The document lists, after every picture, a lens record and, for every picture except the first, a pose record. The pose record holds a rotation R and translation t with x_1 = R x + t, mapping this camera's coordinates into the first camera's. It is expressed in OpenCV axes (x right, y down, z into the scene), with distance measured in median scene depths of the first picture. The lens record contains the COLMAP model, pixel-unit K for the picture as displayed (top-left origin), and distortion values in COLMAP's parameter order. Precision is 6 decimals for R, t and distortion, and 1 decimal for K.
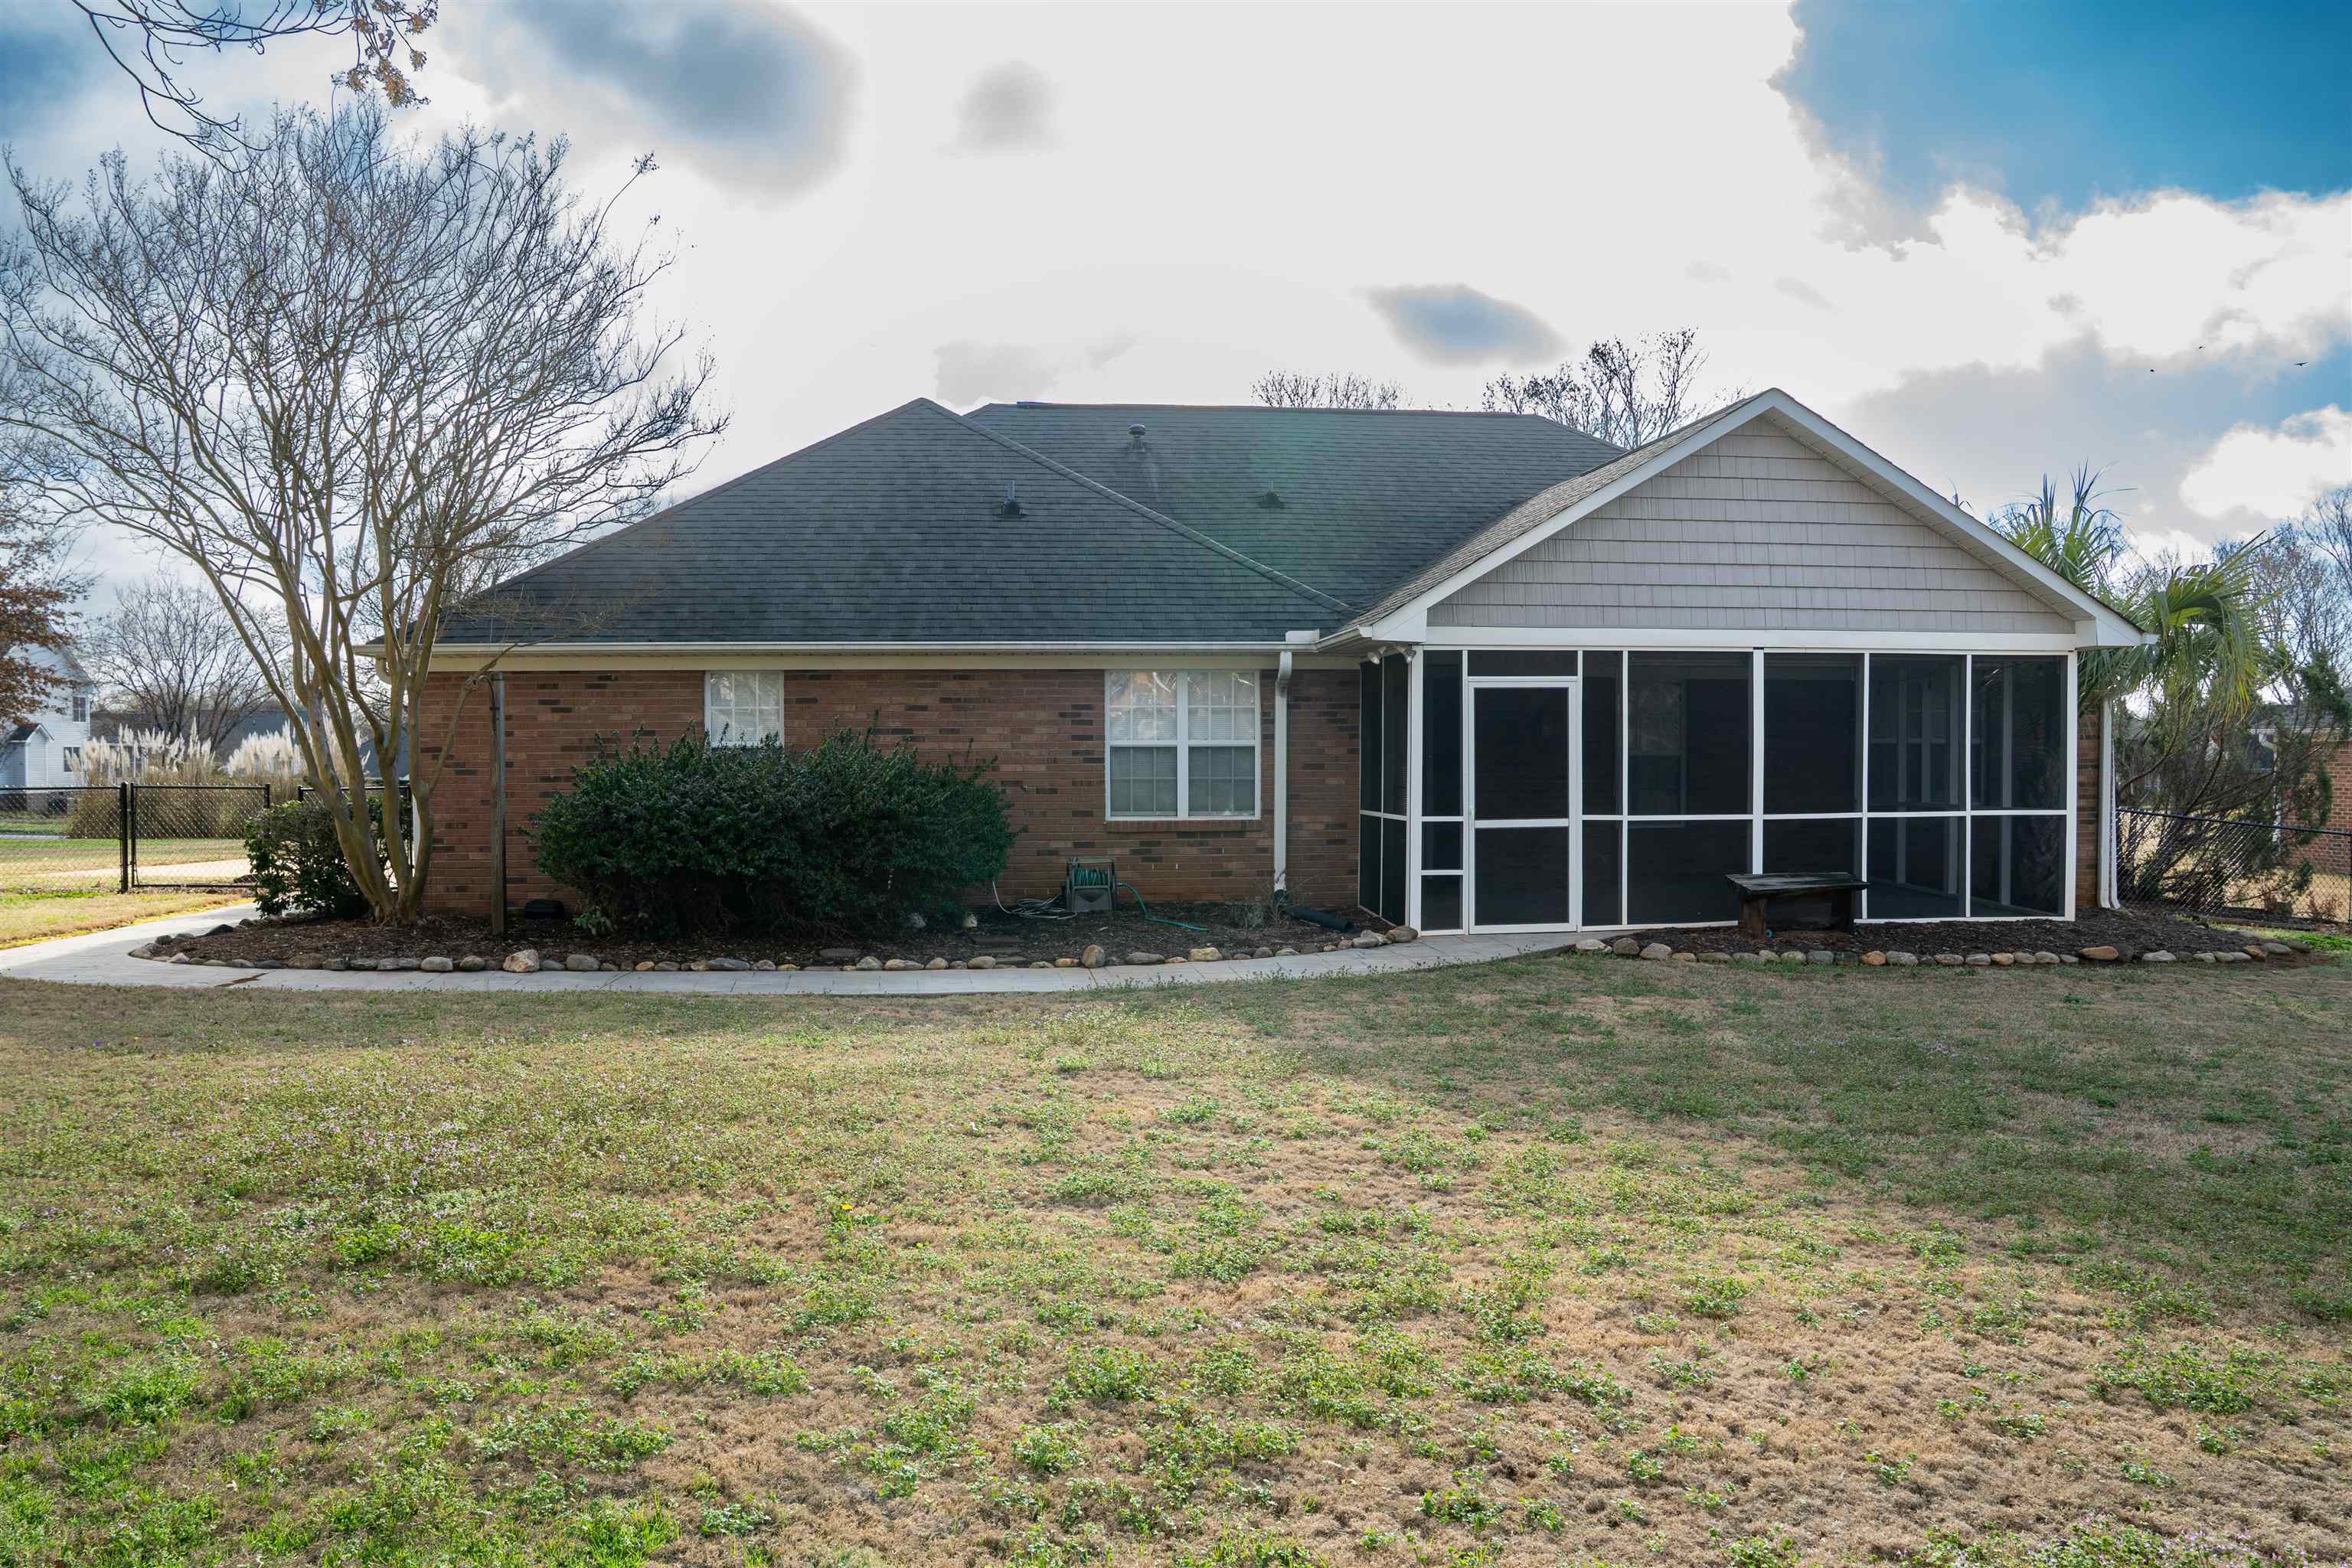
lens RADIAL K [[1687.8, 0, 1176.0], [0, 1687.8, 784.0], [0, 0, 1]] dist [-0.130068, 0.098198]
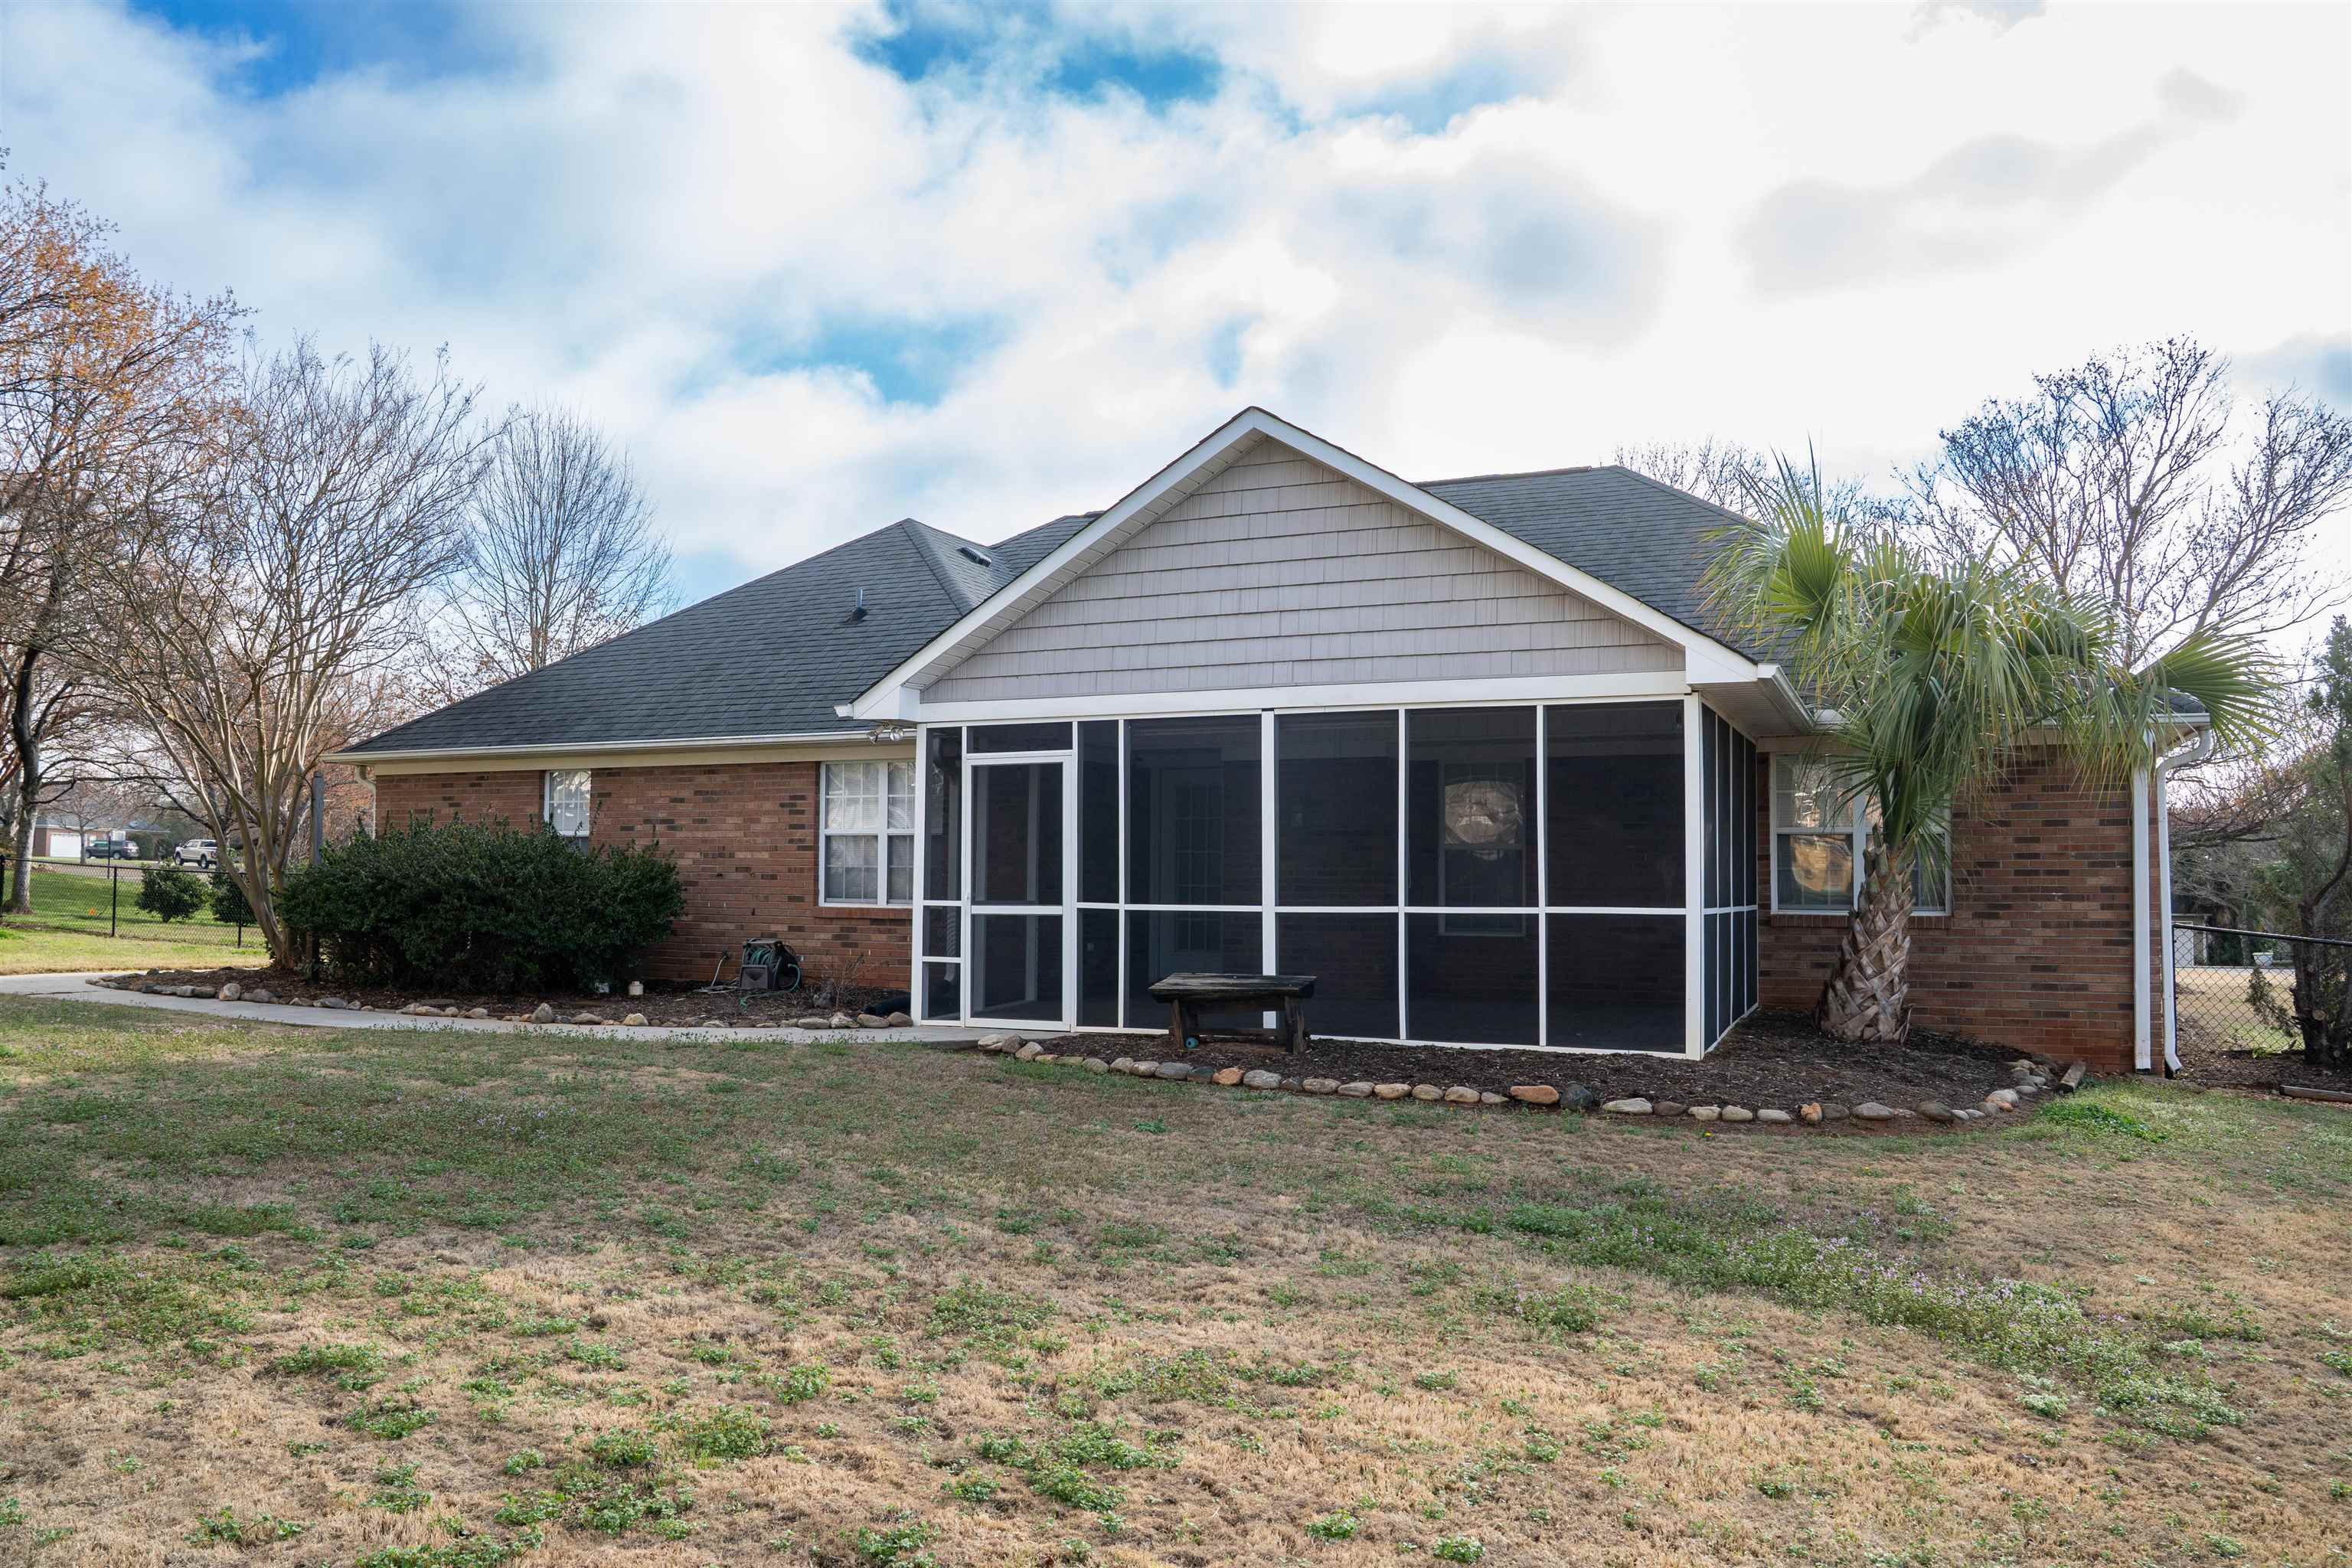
lens RADIAL K [[1687.8, 0, 1176.0], [0, 1687.8, 784.0], [0, 0, 1]] dist [-0.130068, 0.098198]
pose [[0.860489, -0.020199, -0.509068, 0.749703], [-0.022668, 0.996706, -0.077864, 0.024386], [0.508964, 0.078541, 0.857197, 0.241291]]
